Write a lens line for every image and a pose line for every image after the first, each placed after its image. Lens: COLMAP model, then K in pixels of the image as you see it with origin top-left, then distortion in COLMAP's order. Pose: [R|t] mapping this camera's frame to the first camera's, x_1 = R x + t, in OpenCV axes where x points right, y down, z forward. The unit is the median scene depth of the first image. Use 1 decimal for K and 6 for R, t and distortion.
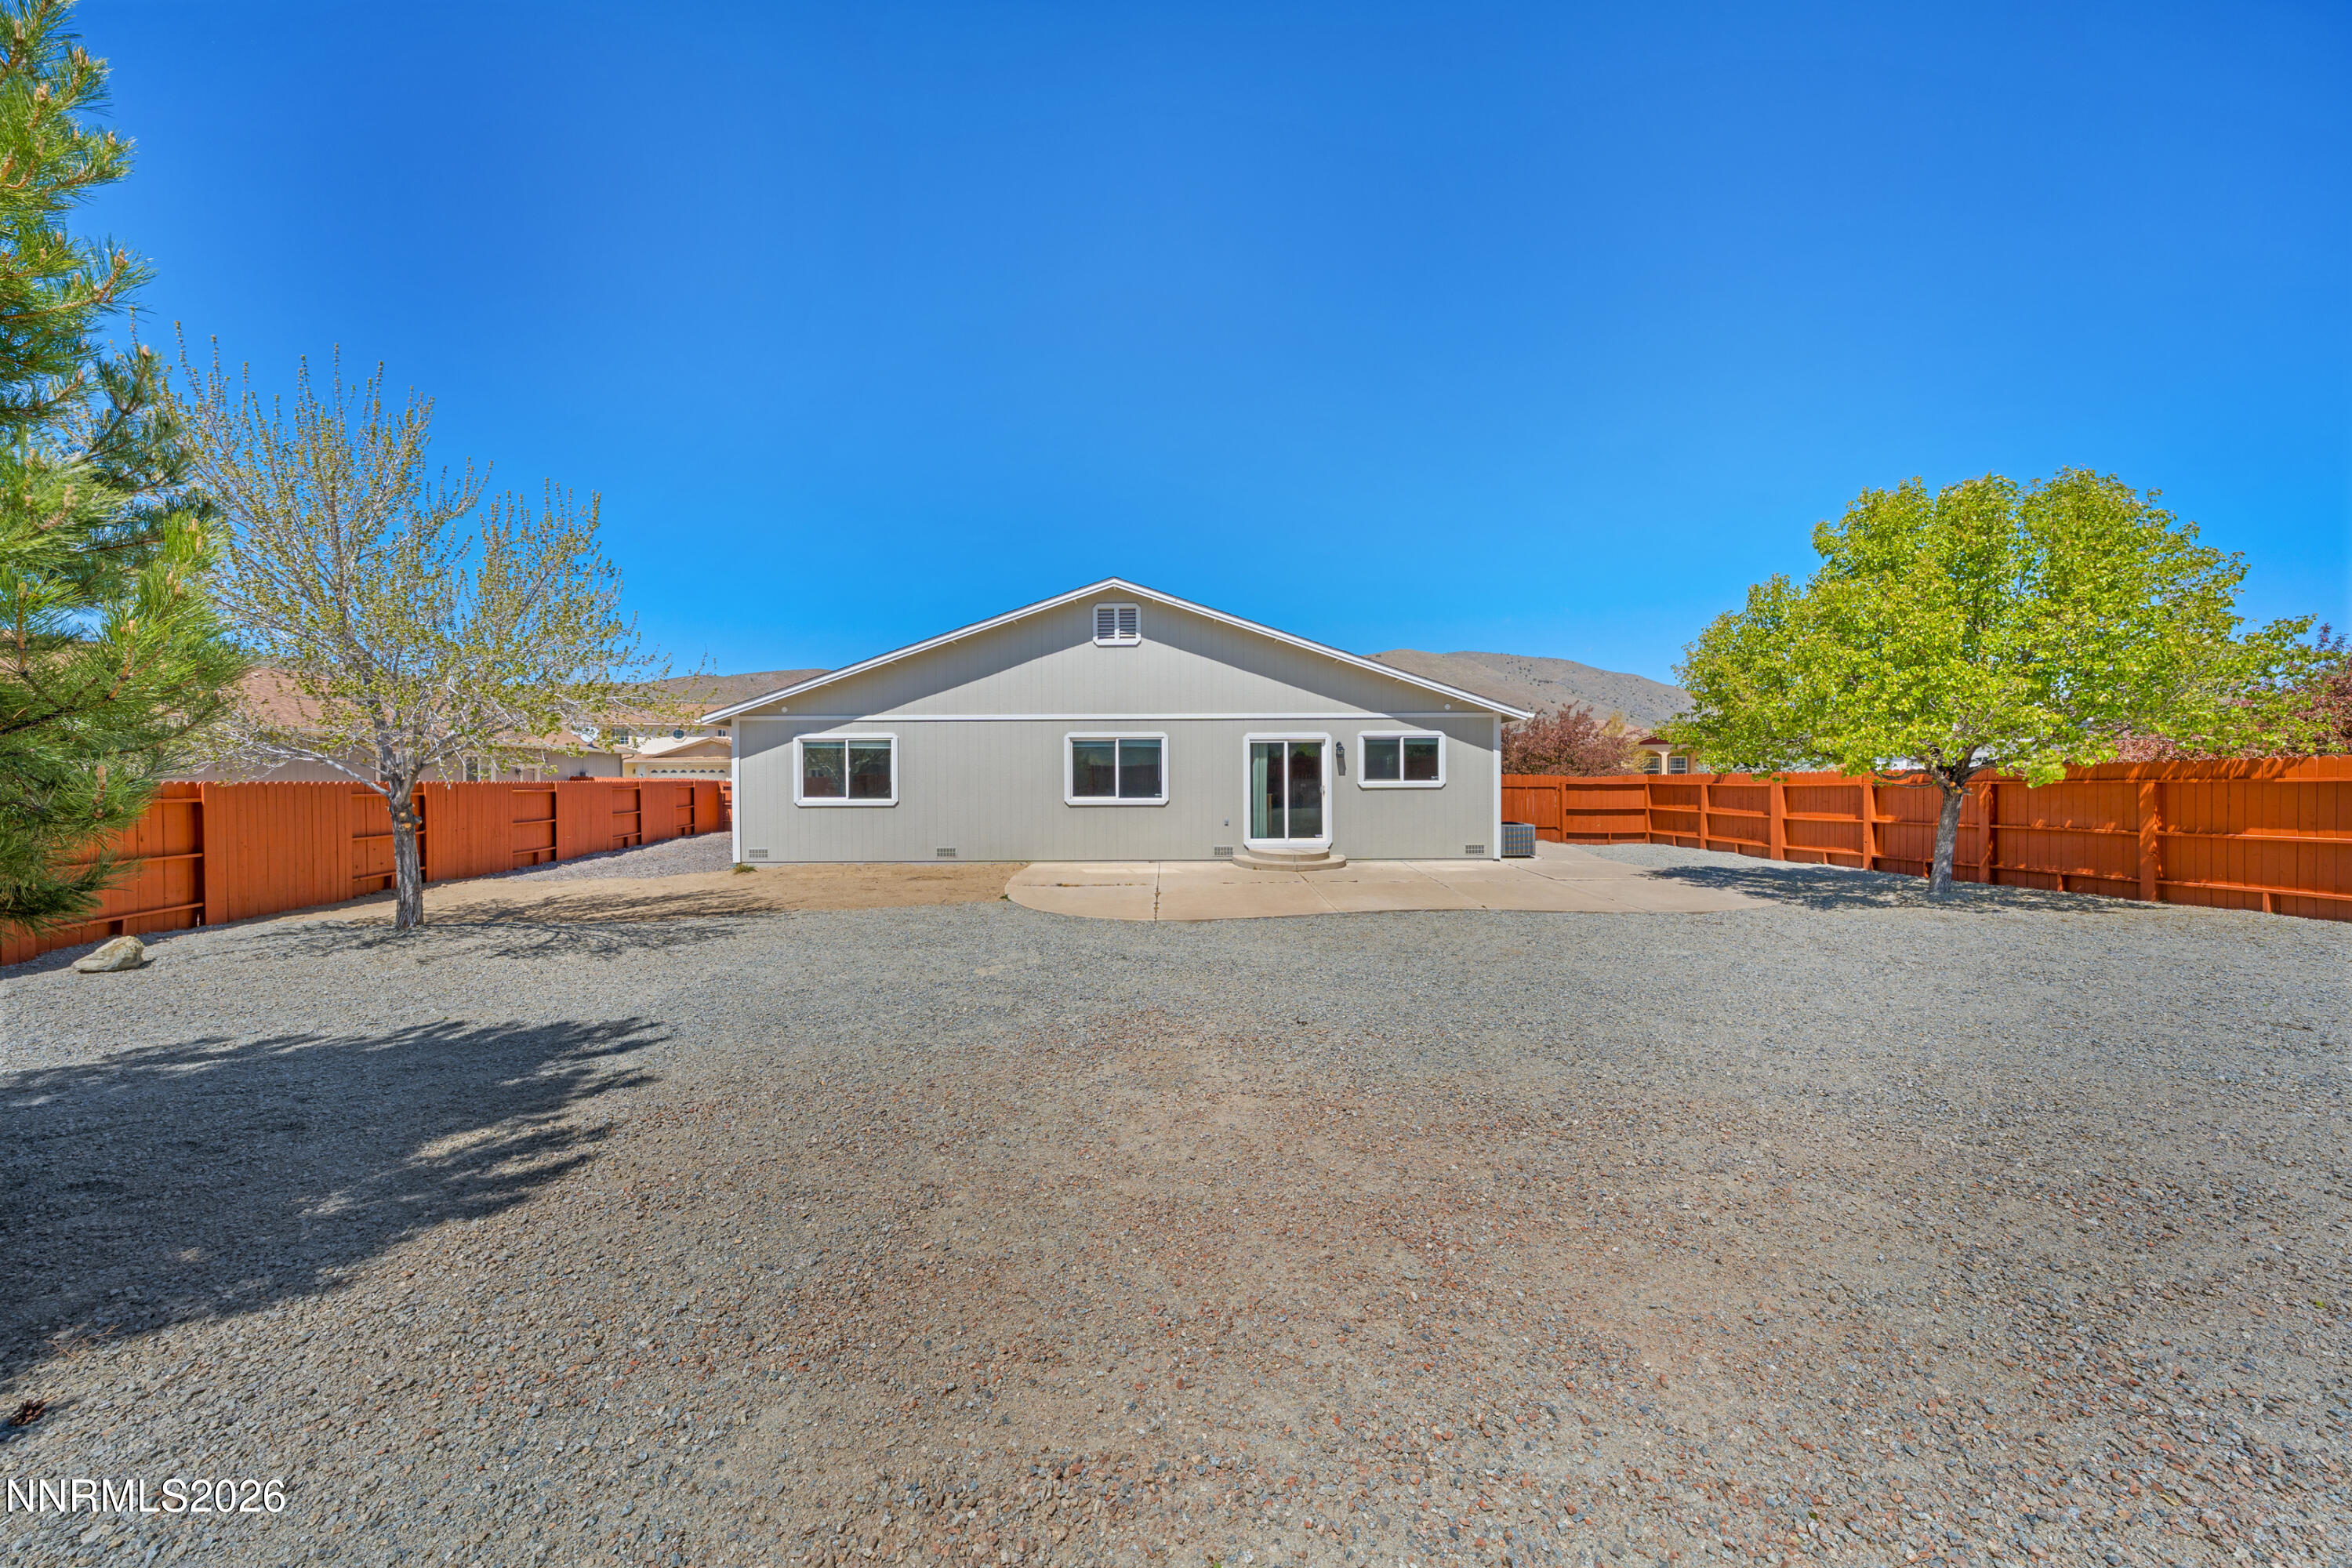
lens RADIAL K [[815.9, 0, 1176.0], [0, 815.9, 784.0], [0, 0, 1]] dist [0.001381, 0.000091]
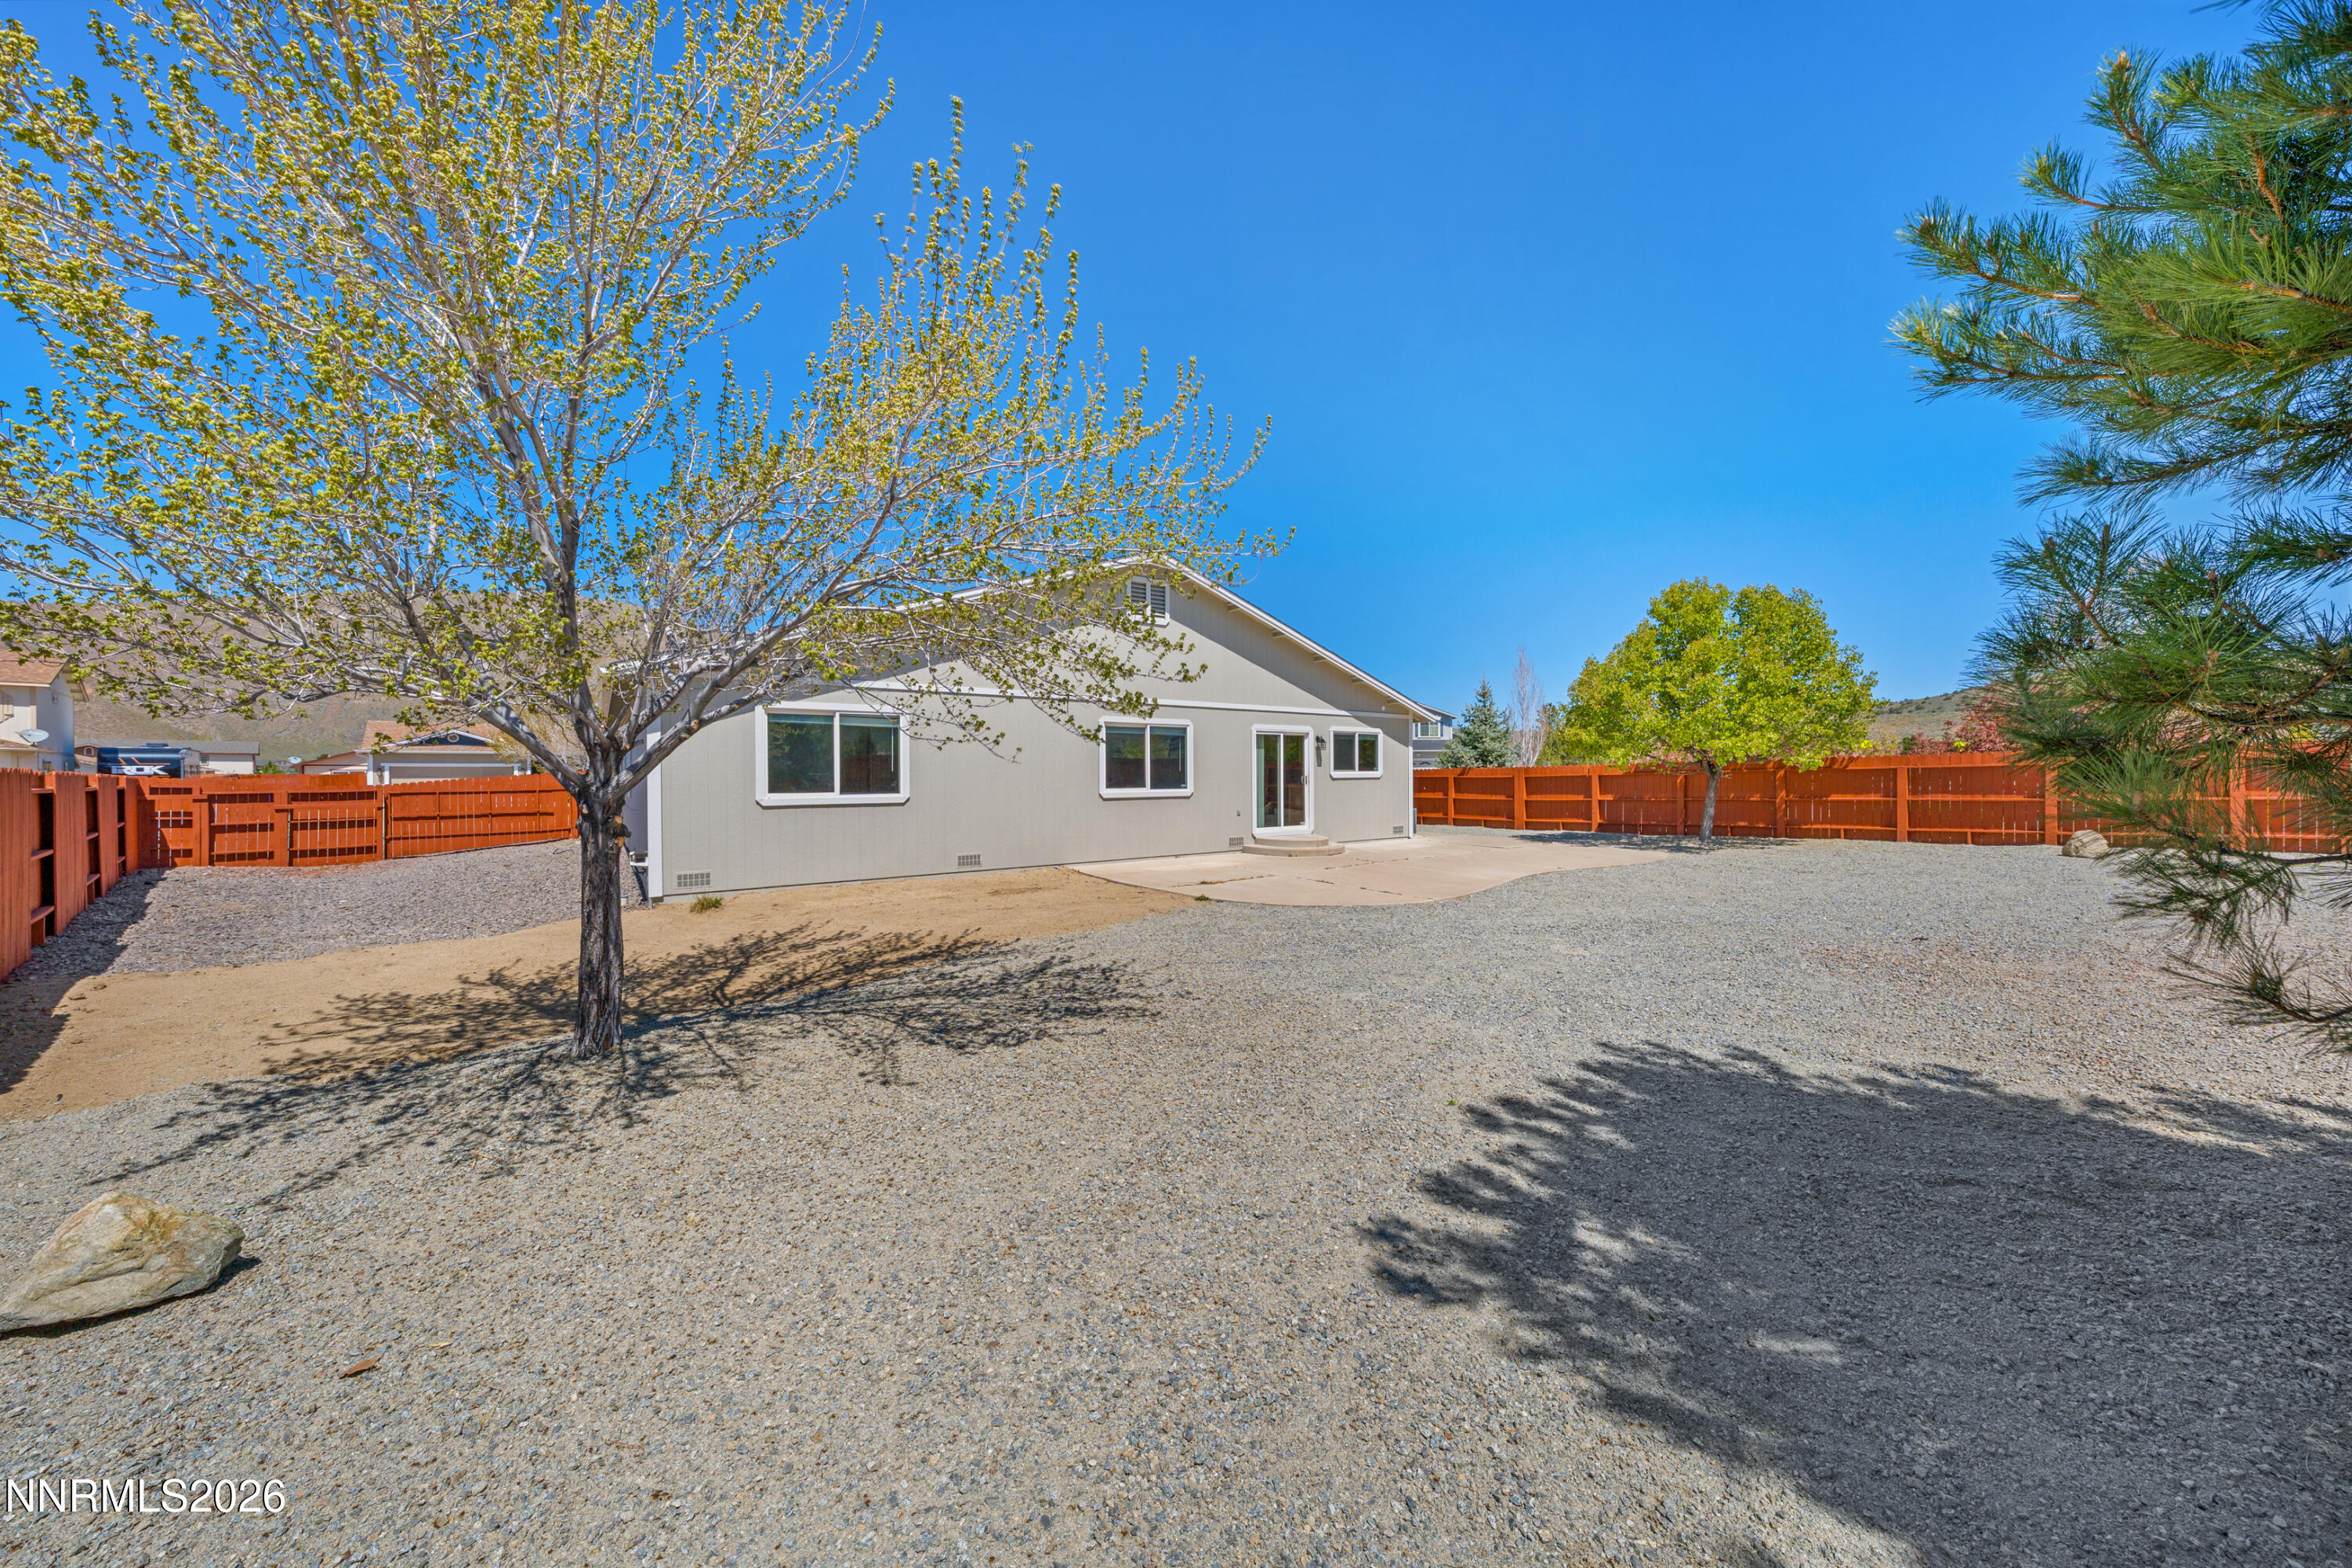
lens RADIAL K [[815.9, 0, 1176.0], [0, 815.9, 784.0], [0, 0, 1]] dist [0.001381, 0.000091]
pose [[0.802130, -0.005808, 0.597121, -0.596163], [0.007877, 0.999969, -0.000855, 0.011861], [-0.597098, 0.005389, 0.802150, 0.244530]]
